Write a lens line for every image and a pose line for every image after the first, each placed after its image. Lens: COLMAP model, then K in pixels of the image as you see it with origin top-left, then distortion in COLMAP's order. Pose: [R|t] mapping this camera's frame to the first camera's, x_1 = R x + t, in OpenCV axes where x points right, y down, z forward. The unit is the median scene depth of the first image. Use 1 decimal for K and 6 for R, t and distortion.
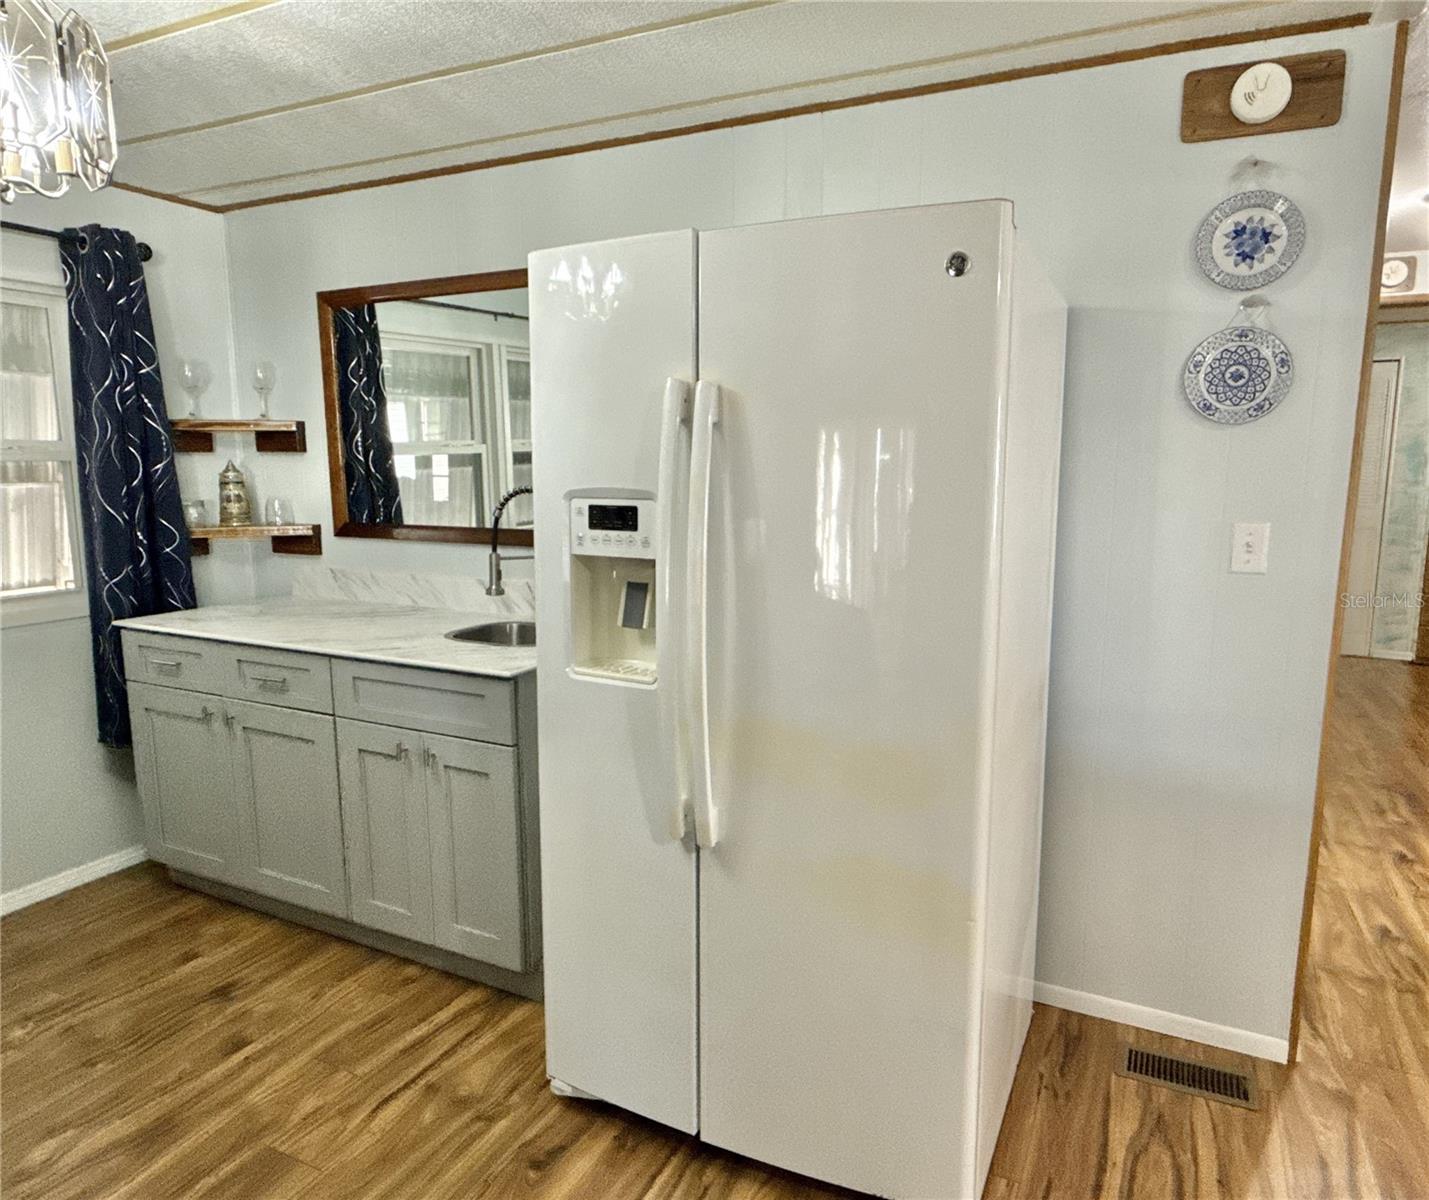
lens RADIAL K [[938.3, 0, 717.0], [0, 938.3, 602.0], [0, 0, 1]] dist [-0.008180, -0.003105]
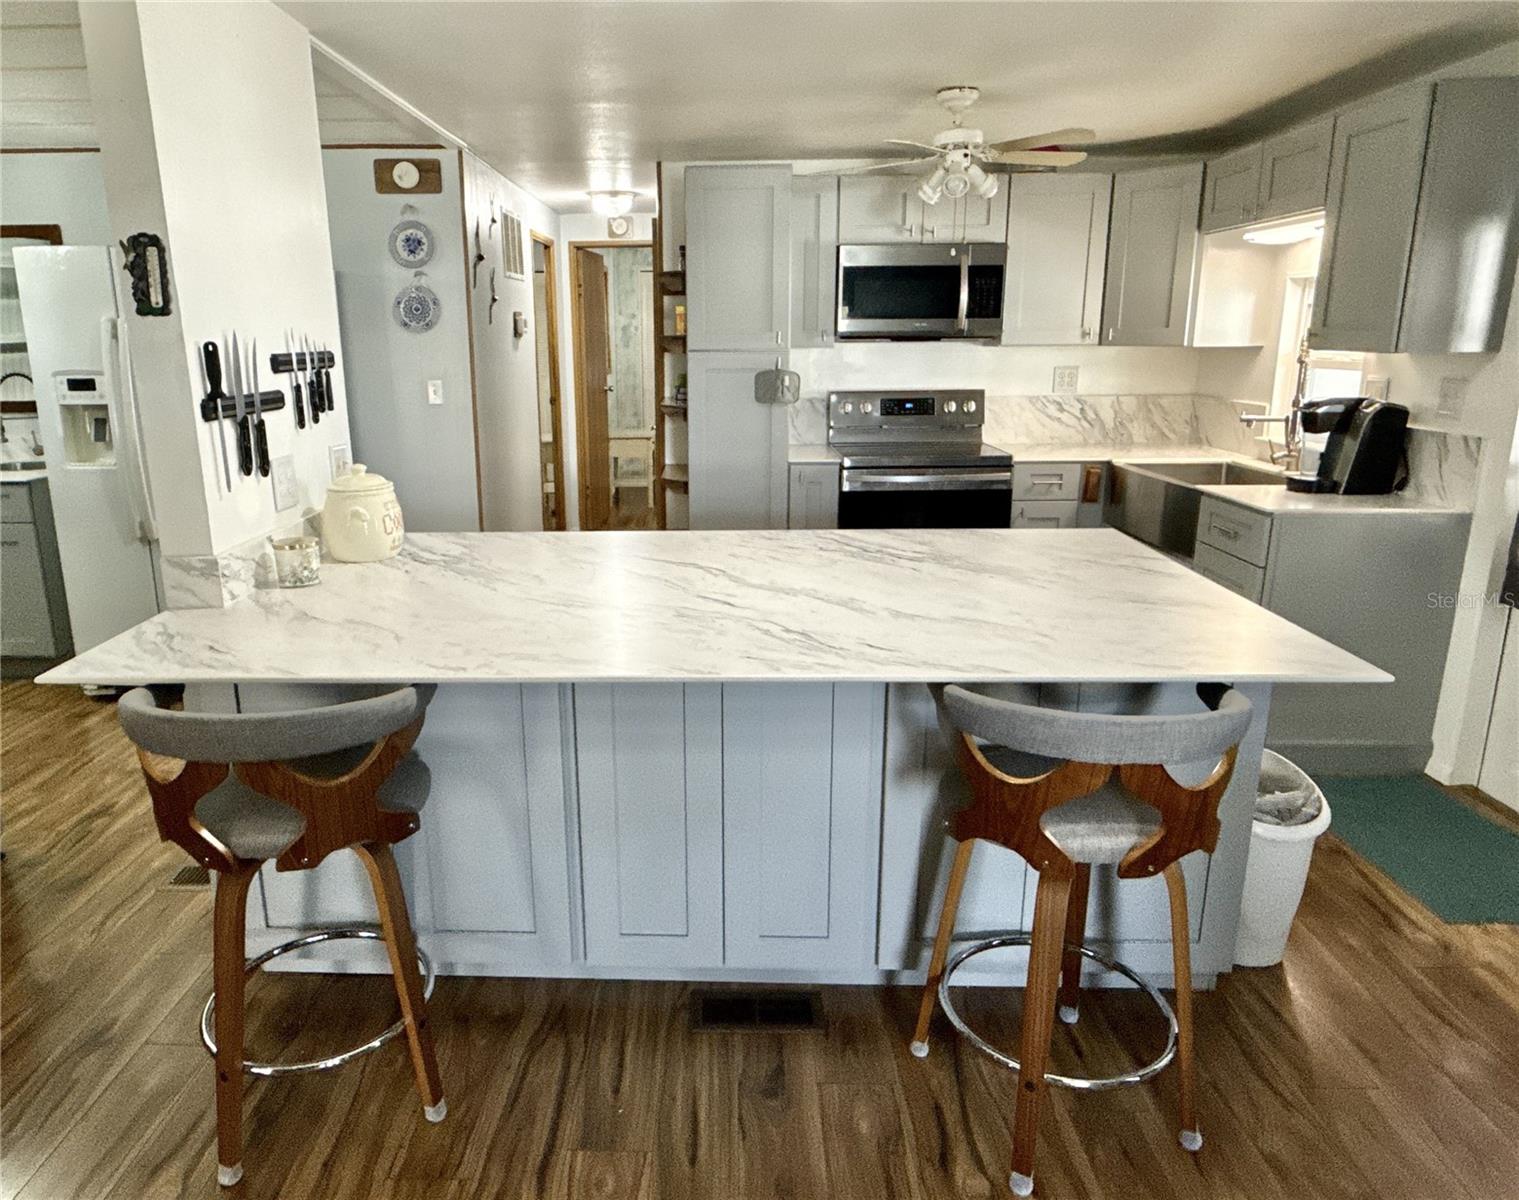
lens RADIAL K [[1105.4, 0, 751.4], [0, 1105.4, 610.1], [0, 0, 1]] dist [-0.001624, -0.006839]
pose [[0.909170, -0.106808, 0.402496, 0.183373], [0.069620, 0.991930, 0.105962, 0.228627], [-0.410565, -0.068315, 0.909269, -1.700342]]
